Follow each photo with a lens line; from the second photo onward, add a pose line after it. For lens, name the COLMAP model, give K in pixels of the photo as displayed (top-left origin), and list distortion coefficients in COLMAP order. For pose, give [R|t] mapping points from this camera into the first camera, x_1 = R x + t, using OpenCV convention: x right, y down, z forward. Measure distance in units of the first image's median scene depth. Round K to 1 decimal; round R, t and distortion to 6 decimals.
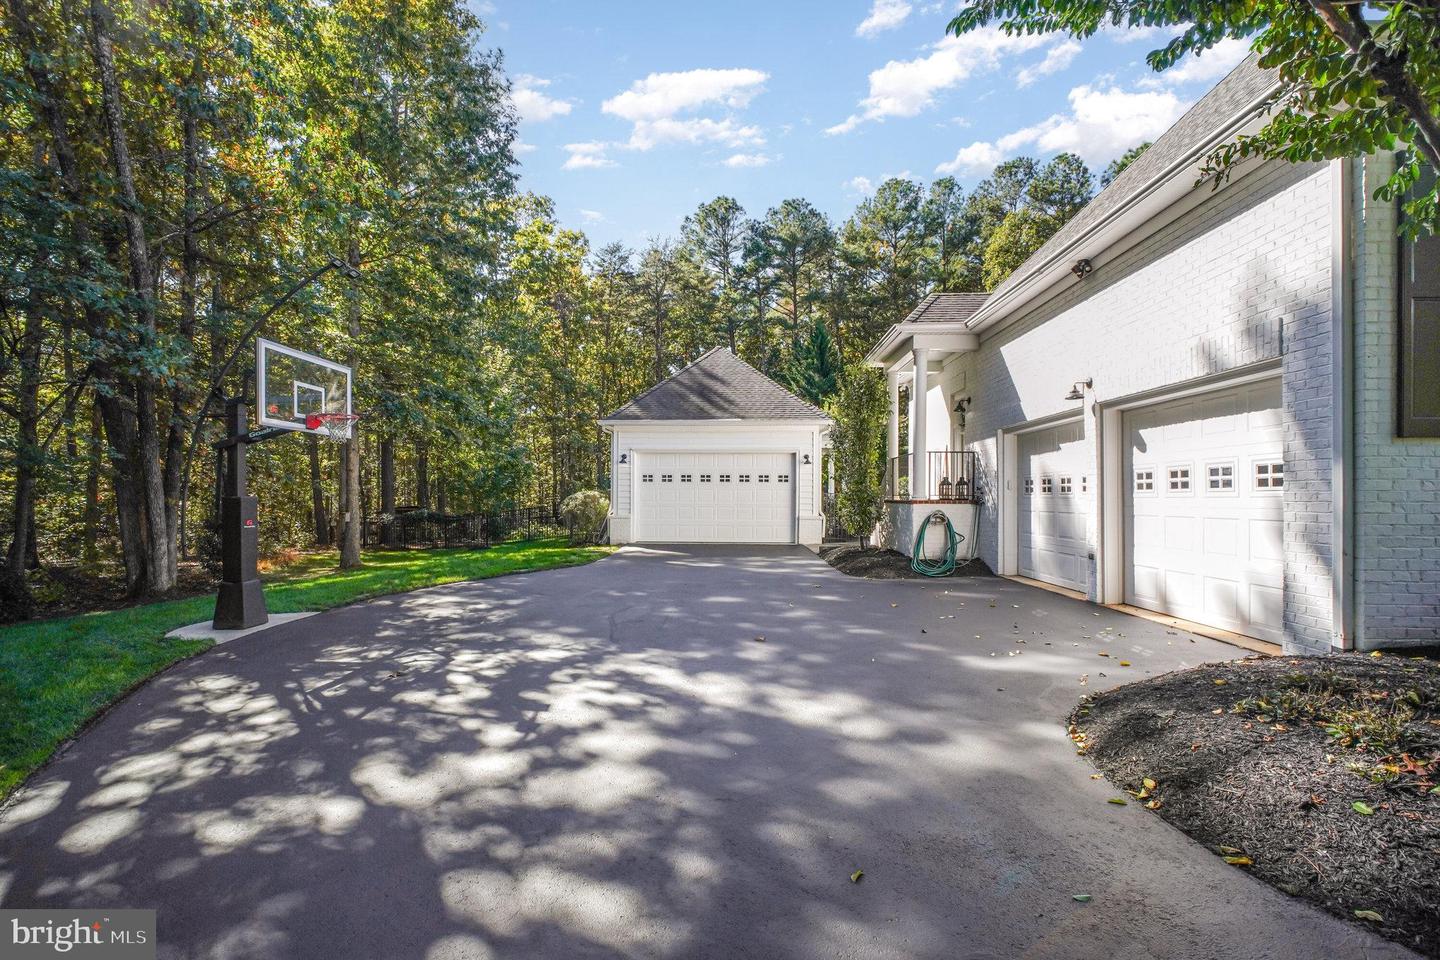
lens RADIAL K [[670.5, 0, 720.0], [0, 670.5, 480.0], [0, 0, 1]] dist [0.000092, -0.000136]
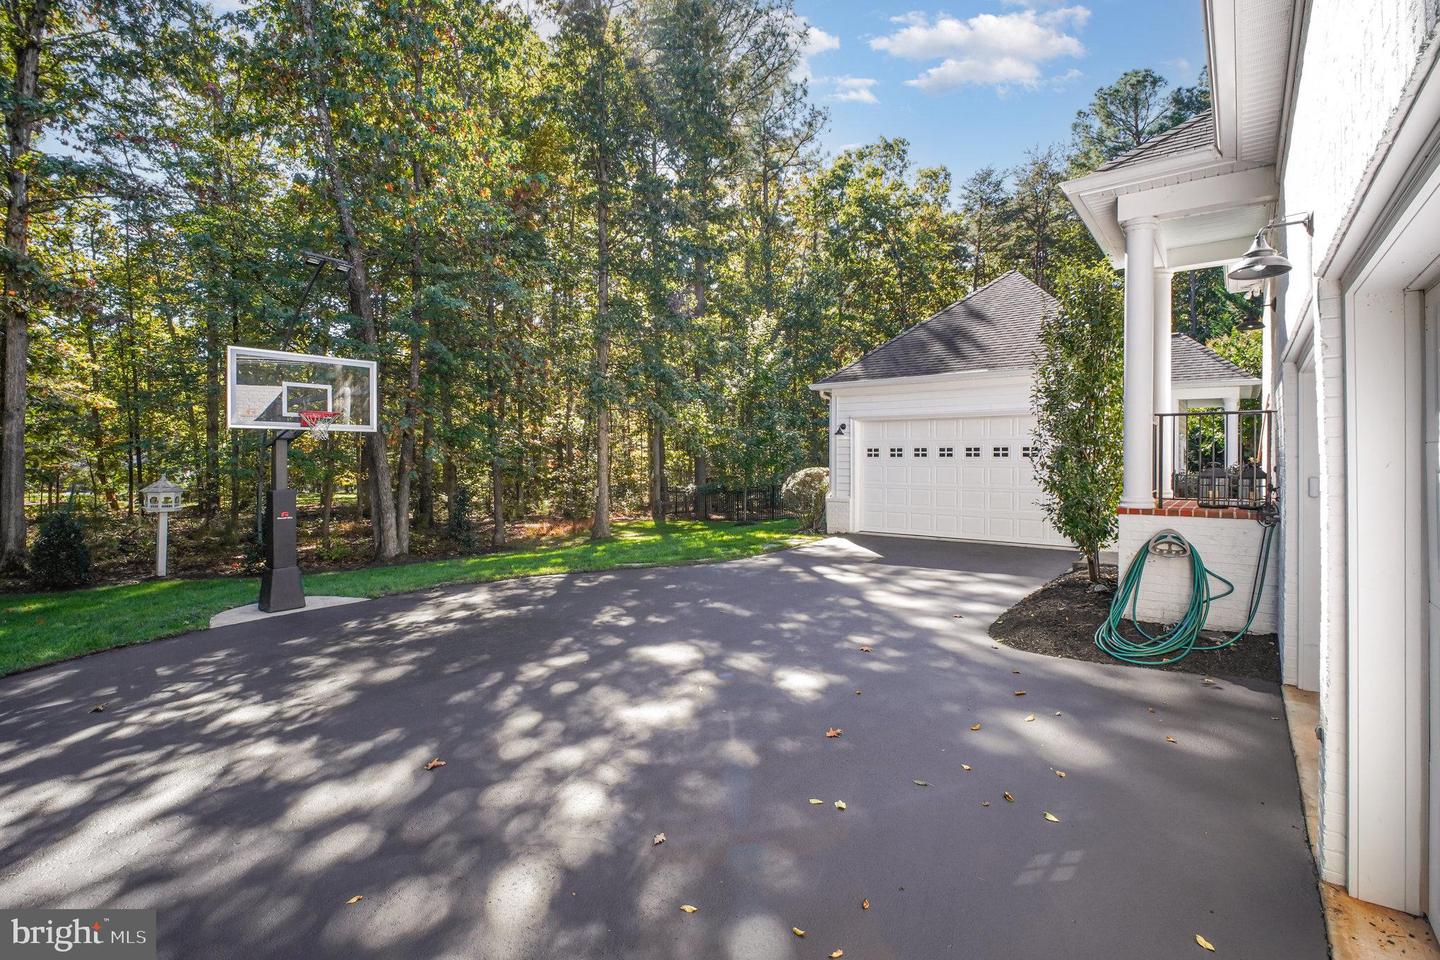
lens RADIAL K [[676.0, 0, 711.4], [0, 676.0, 450.2], [0, 0, 1]] dist [-0.003412, -0.000933]
pose [[0.795779, -0.009634, -0.605510, 0.228778], [0.018953, 0.999780, 0.009002, -0.016627], [0.605290, -0.018640, 0.795786, 0.243398]]
